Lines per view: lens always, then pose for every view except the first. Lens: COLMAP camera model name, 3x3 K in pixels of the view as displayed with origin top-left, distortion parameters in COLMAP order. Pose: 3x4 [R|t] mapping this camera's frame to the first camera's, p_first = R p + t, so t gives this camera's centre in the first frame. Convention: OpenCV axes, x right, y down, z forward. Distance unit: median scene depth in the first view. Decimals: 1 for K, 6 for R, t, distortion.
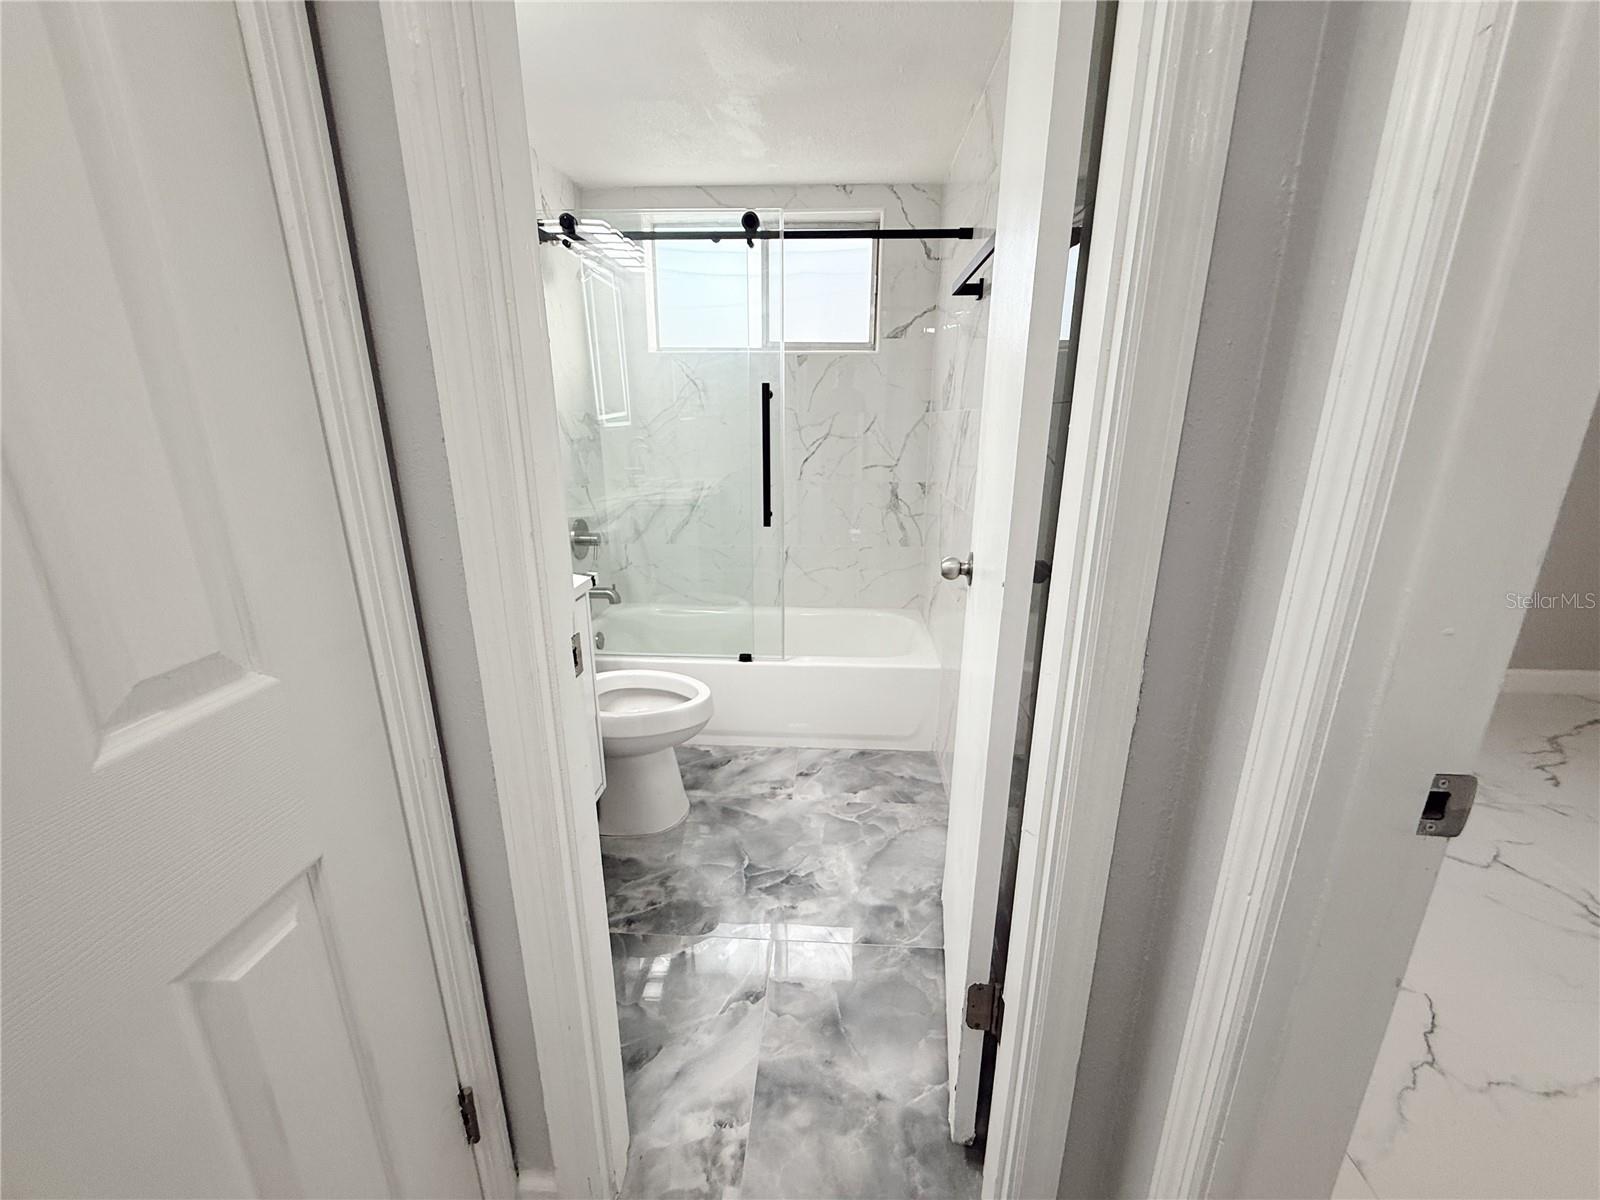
lens RADIAL K [[640.2, 0, 800.0], [0, 640.2, 600.0], [0, 0, 1]] dist [-0.002334, -0.000423]
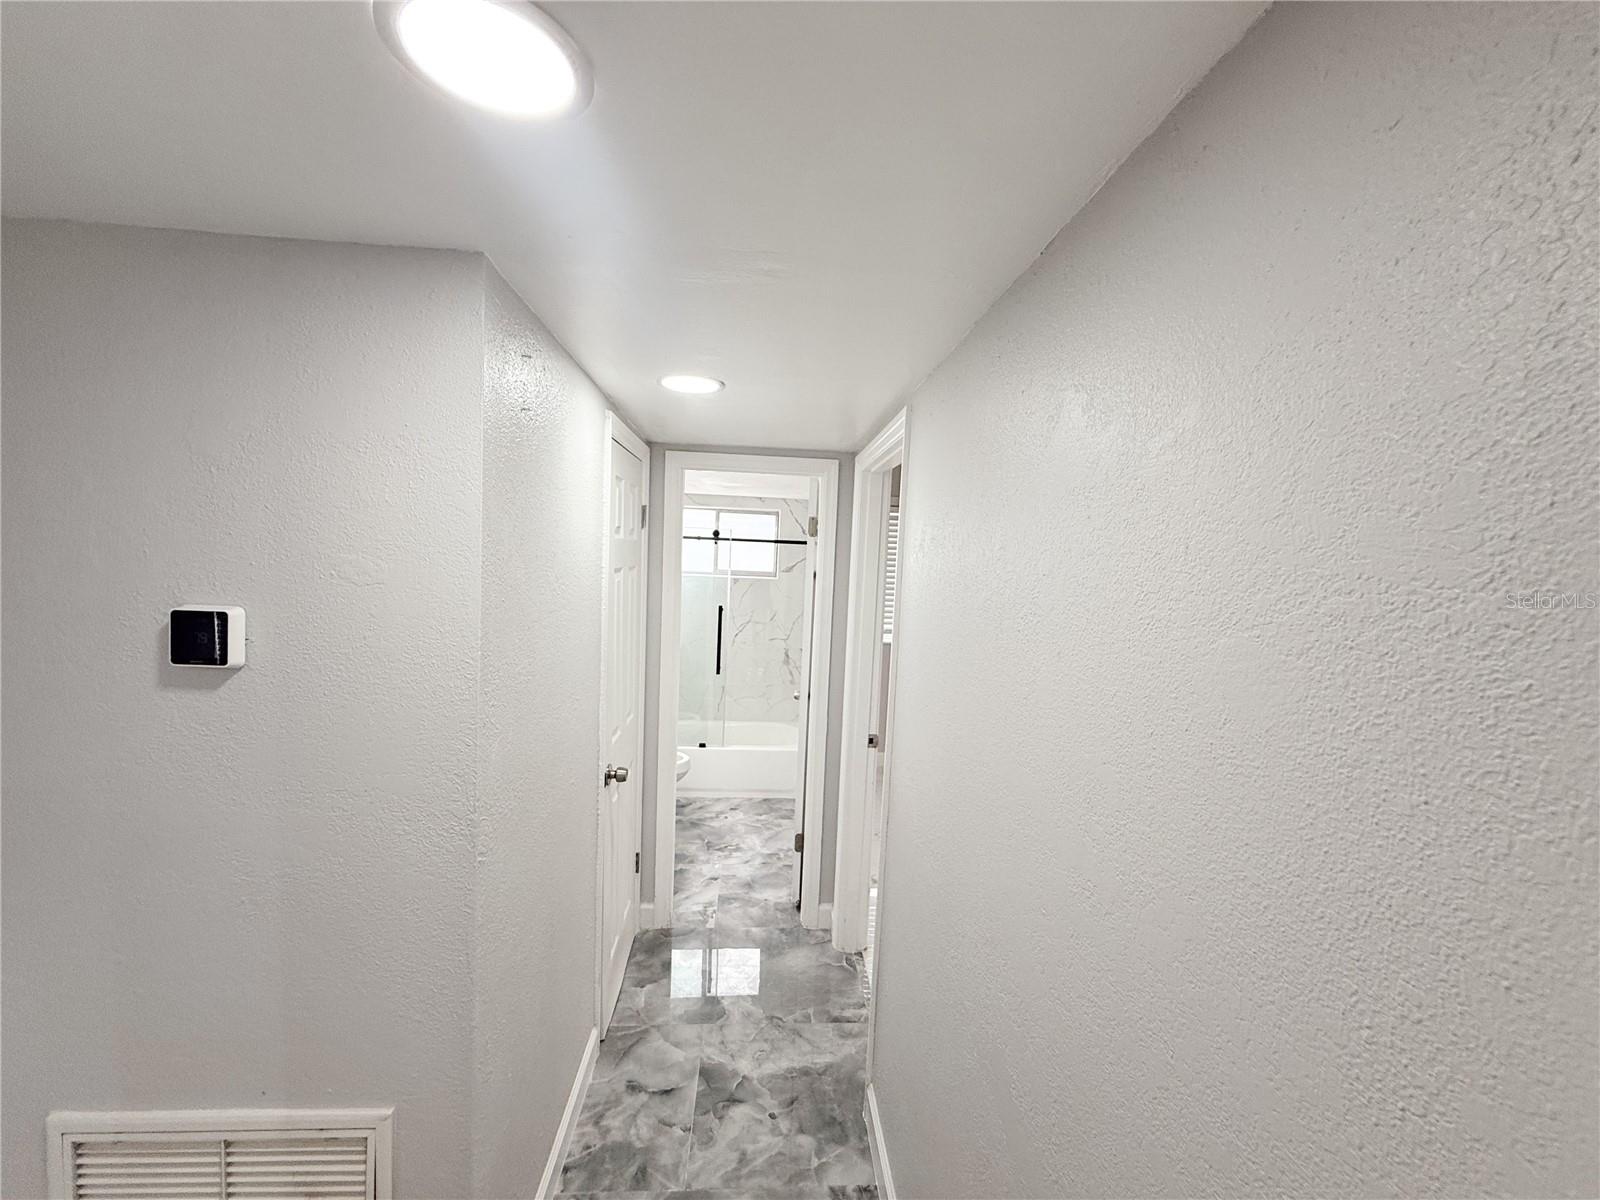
lens RADIAL K [[640.2, 0, 800.0], [0, 640.2, 600.0], [0, 0, 1]] dist [-0.002334, -0.000423]
pose [[0.991262, 0.030993, 0.128213, -0.067495], [-0.004105, 0.978782, -0.204865, 0.069184], [-0.131842, 0.202548, 0.970357, -1.083175]]
